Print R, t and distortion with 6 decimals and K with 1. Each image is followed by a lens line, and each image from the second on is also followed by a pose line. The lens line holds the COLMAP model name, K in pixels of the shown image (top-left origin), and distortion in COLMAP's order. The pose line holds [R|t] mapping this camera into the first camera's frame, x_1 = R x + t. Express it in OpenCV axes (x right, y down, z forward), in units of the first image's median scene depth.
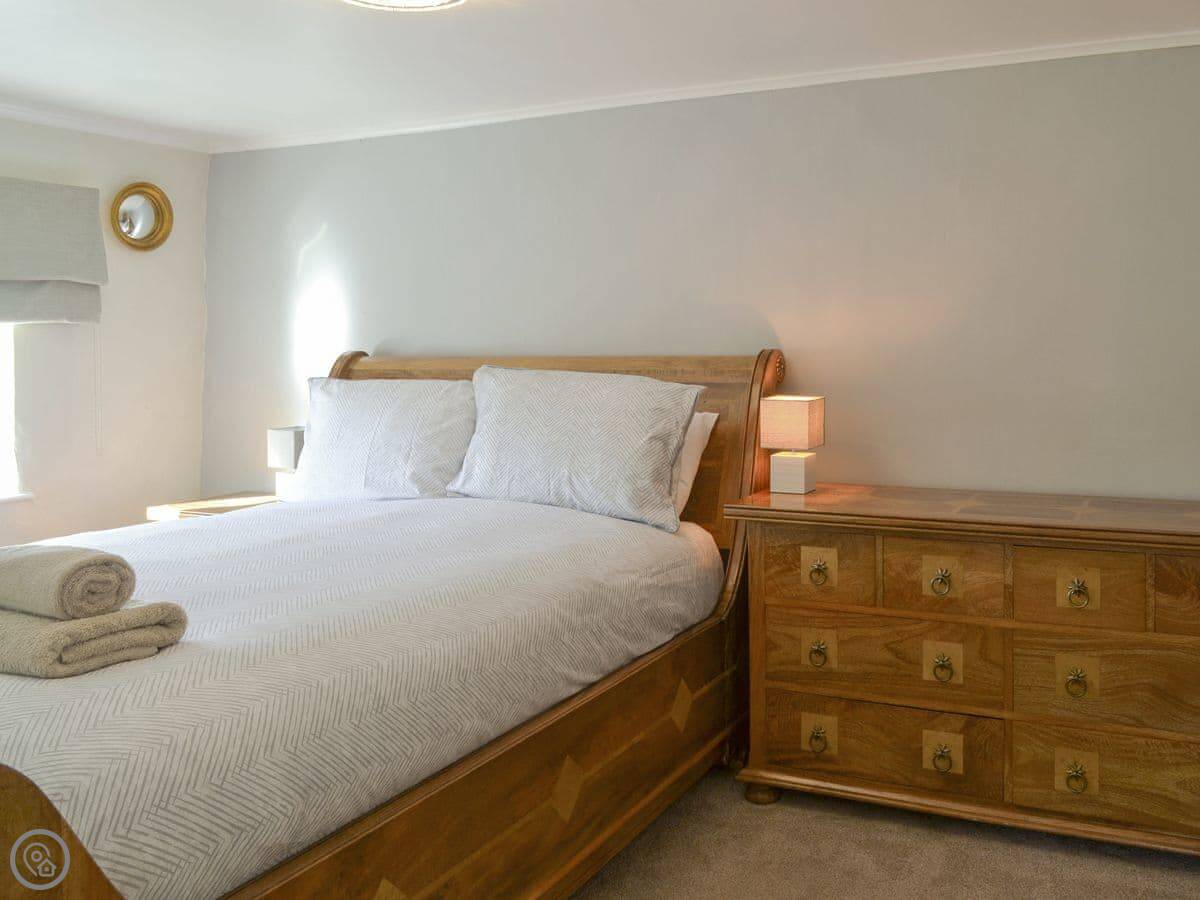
lens RADIAL K [[1116.7, 0, 641.9], [0, 1116.7, 410.2], [0, 0, 1]] dist [-0.091922, 0.014381]
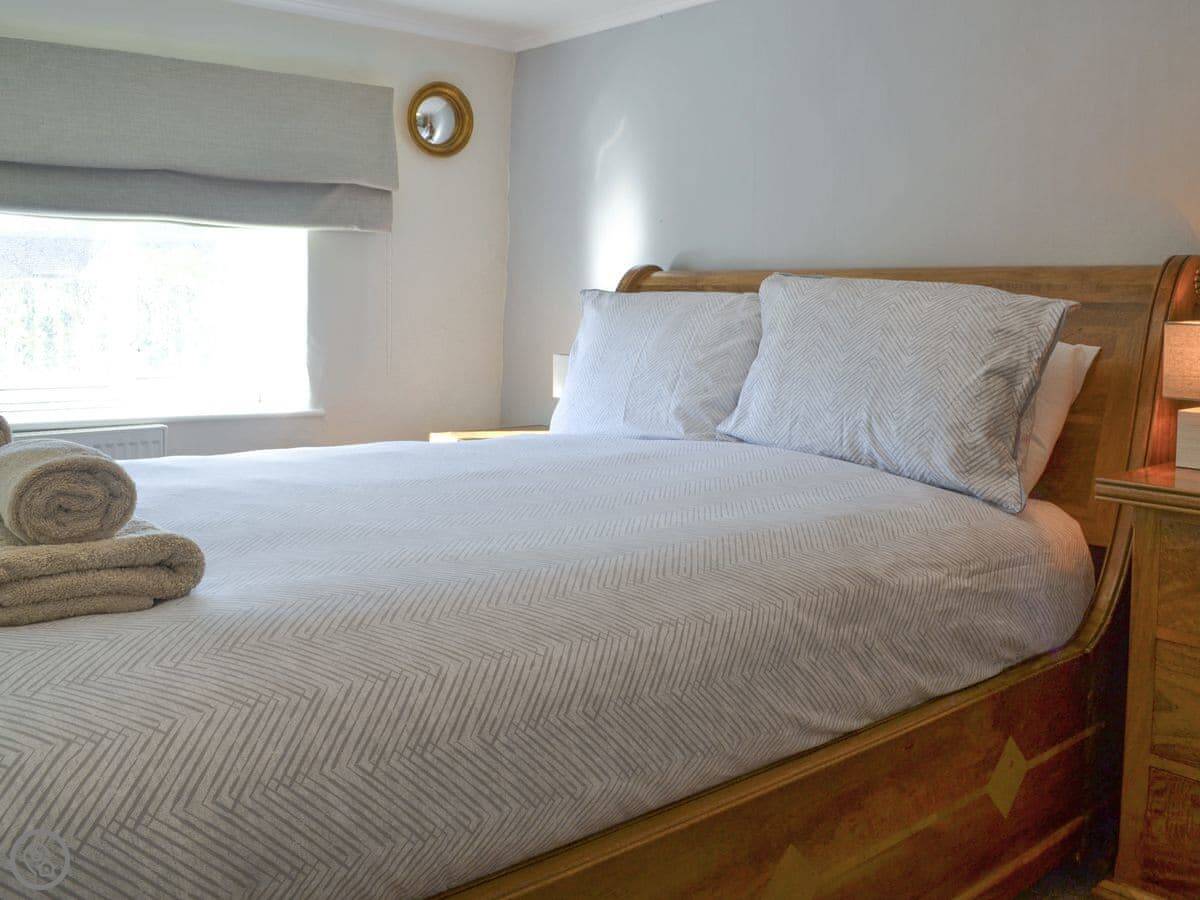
lens RADIAL K [[1086.1, 0, 599.5], [0, 1086.1, 345.1], [0, 0, 1]] dist [-0.065076, -0.005629]
pose [[0.919630, 0.043229, -0.390400, 0.046227], [-0.054627, 0.998342, -0.018132, 0.033377], [0.388969, 0.038001, 0.920467, 0.299504]]
